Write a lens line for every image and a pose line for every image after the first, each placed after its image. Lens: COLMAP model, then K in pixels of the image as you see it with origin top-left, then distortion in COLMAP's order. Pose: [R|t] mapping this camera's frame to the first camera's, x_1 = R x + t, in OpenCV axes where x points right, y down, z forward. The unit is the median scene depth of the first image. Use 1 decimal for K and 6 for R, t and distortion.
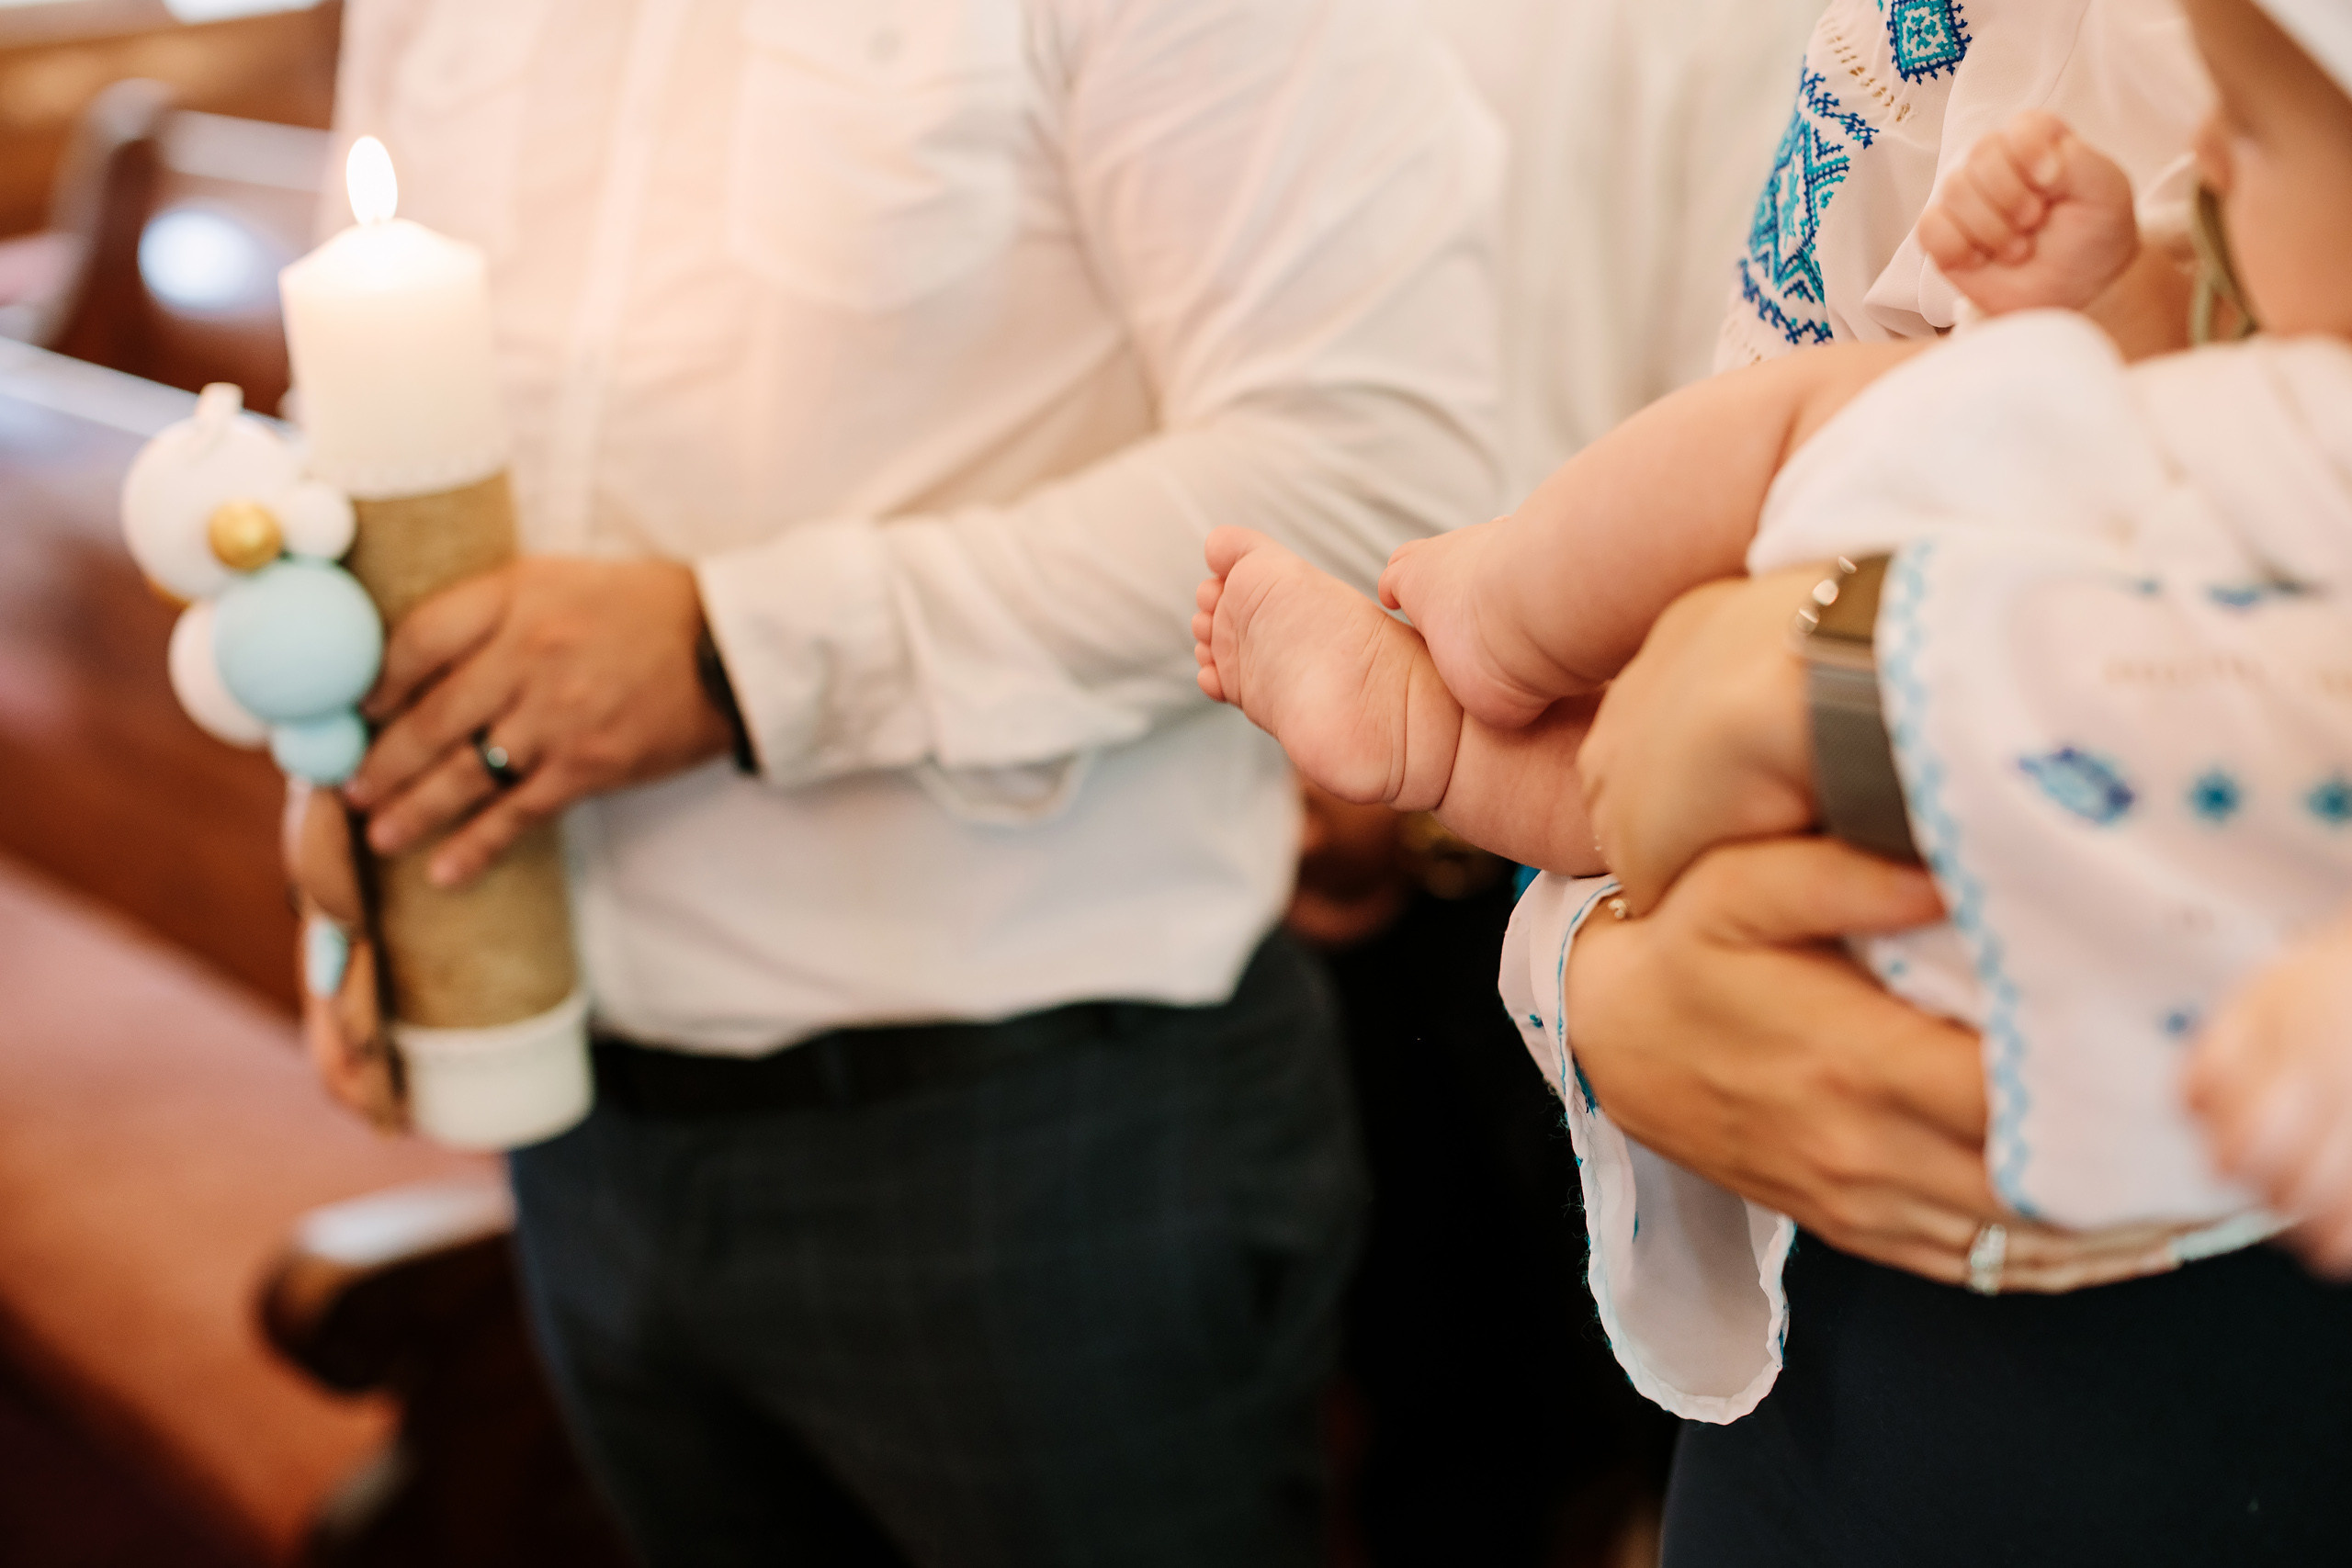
lens RADIAL K [[3781.9, 0, 1179.1], [0, 3781.9, 762.7], [0, 0, 1]] dist [-0.154338, 0.000000]
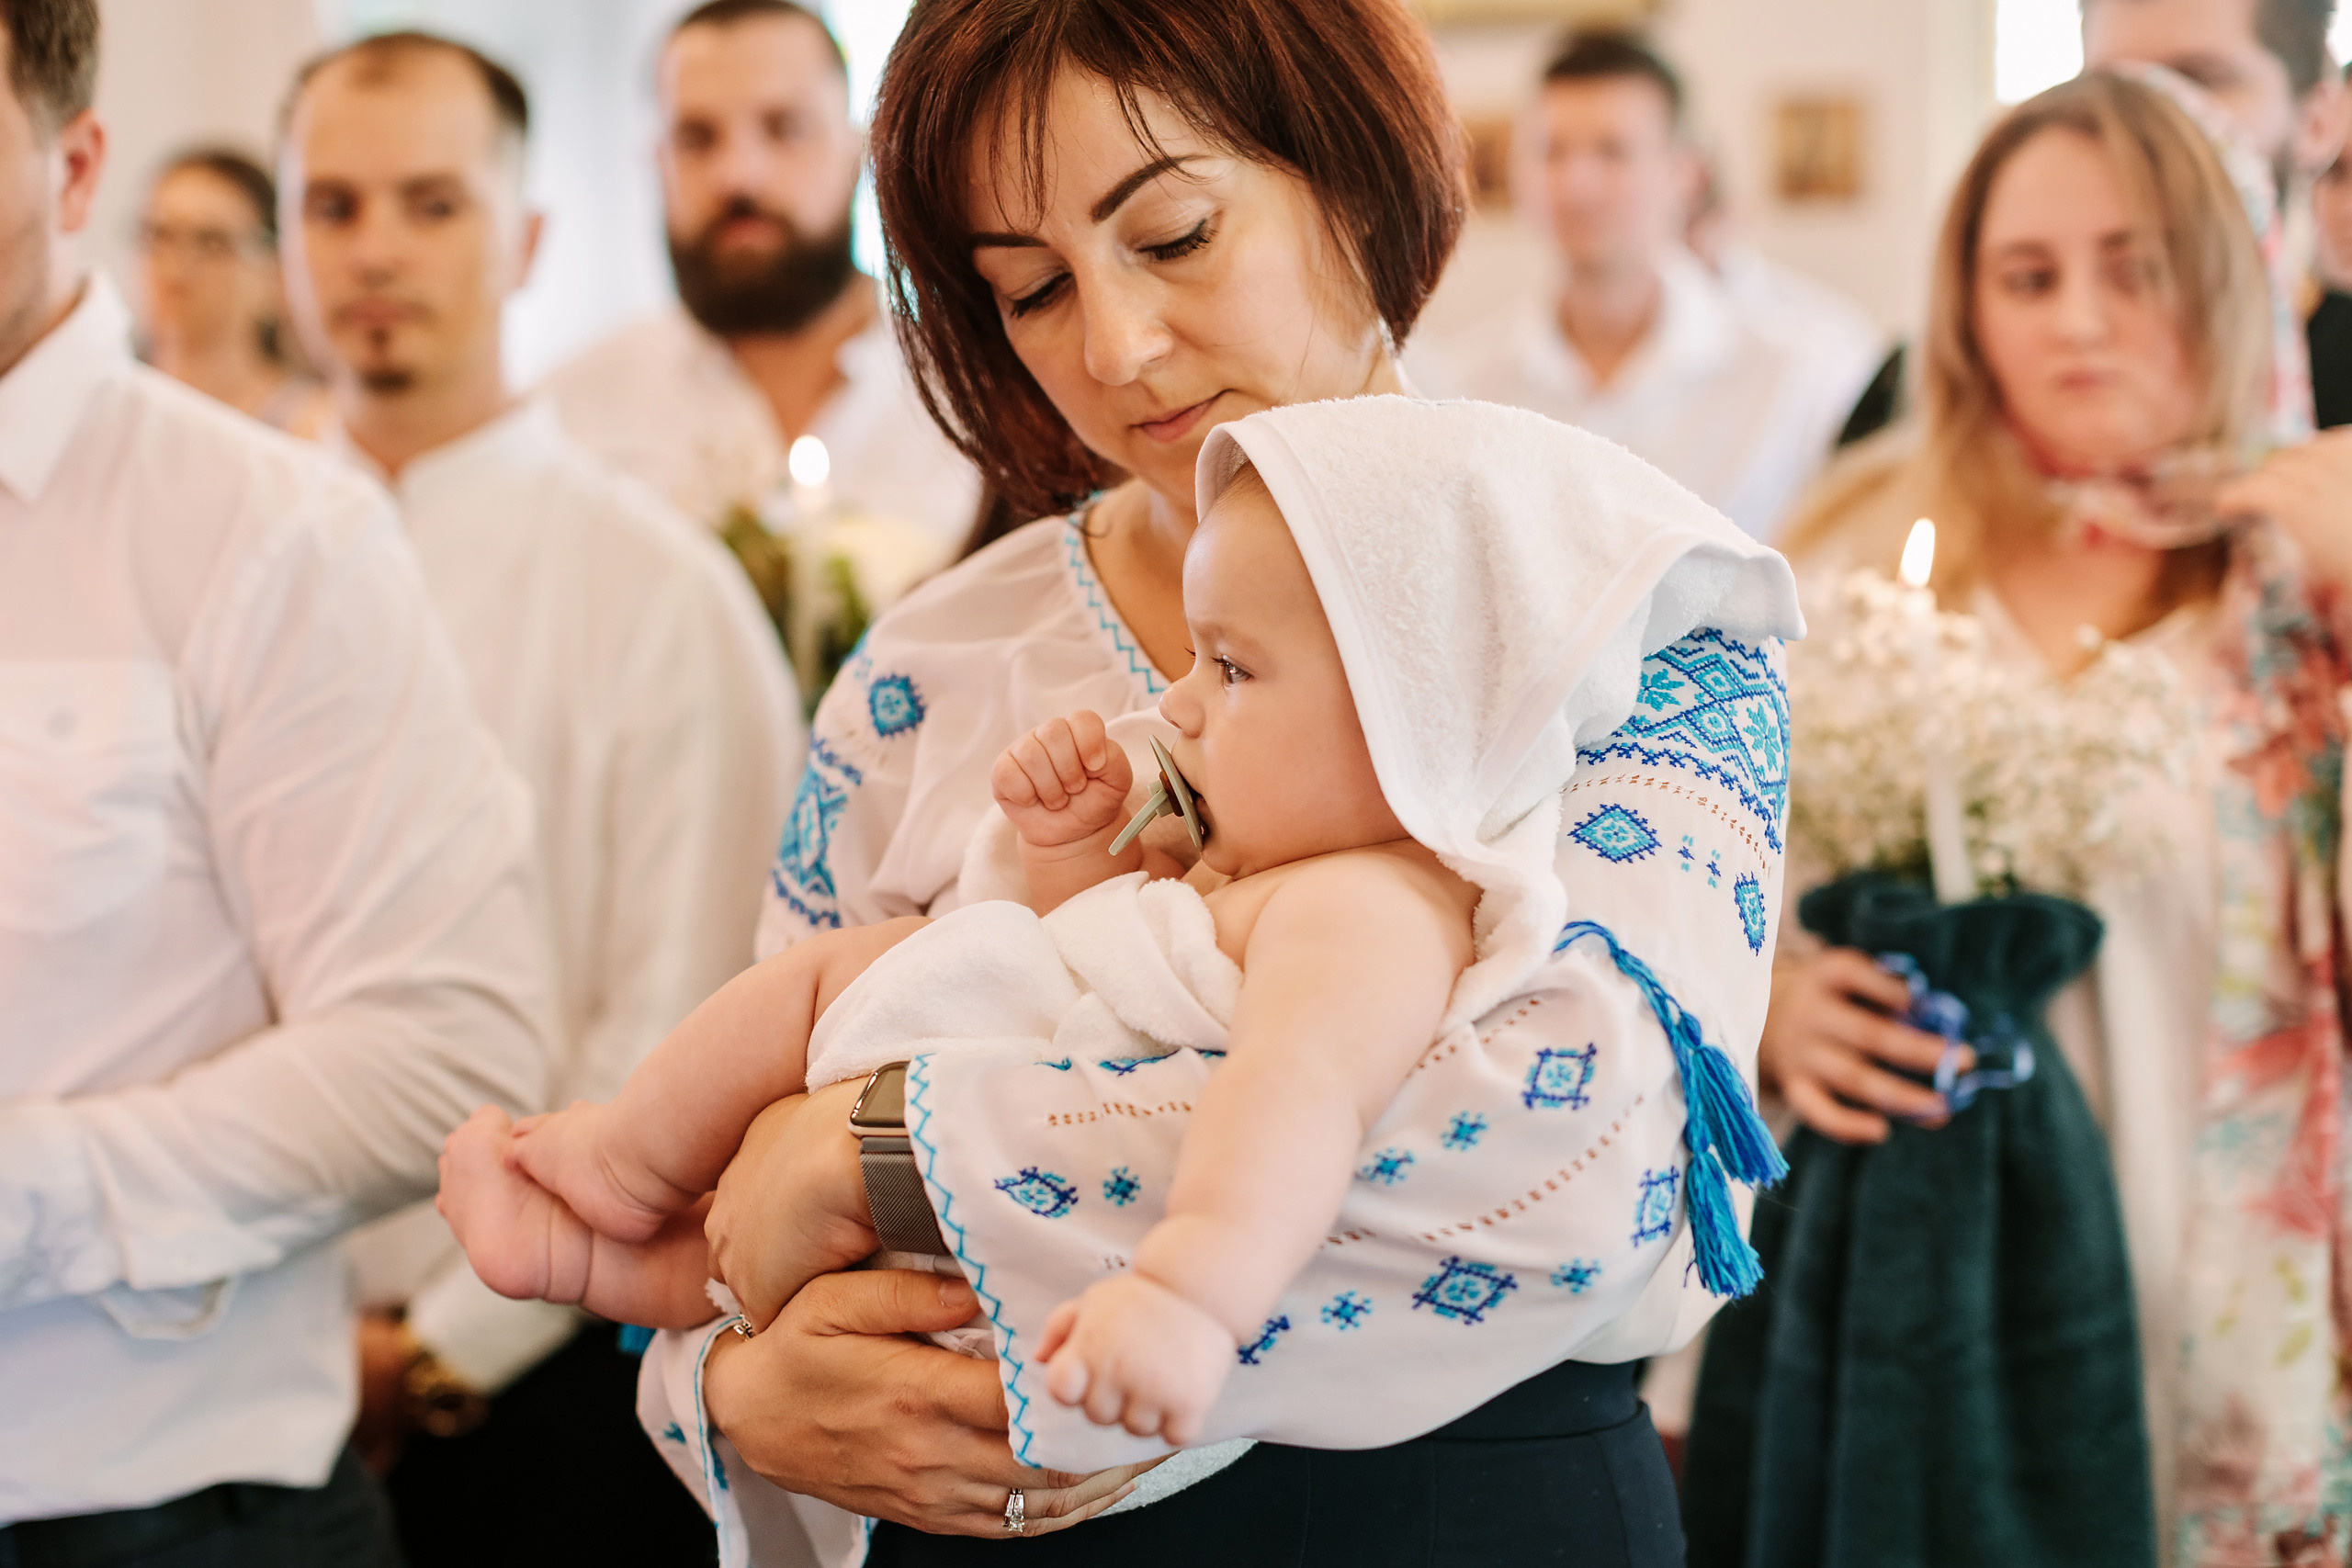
lens RADIAL K [[3781.9, 0, 1179.4], [0, 3781.9, 784.9], [0, 0, 1]] dist [-0.154338, 0.000000]
pose [[0.948263, -0.009579, 0.317342, -0.124520], [0.064030, 0.984776, -0.161604, 0.058985], [-0.310963, 0.173563, 0.934440, -0.300655]]
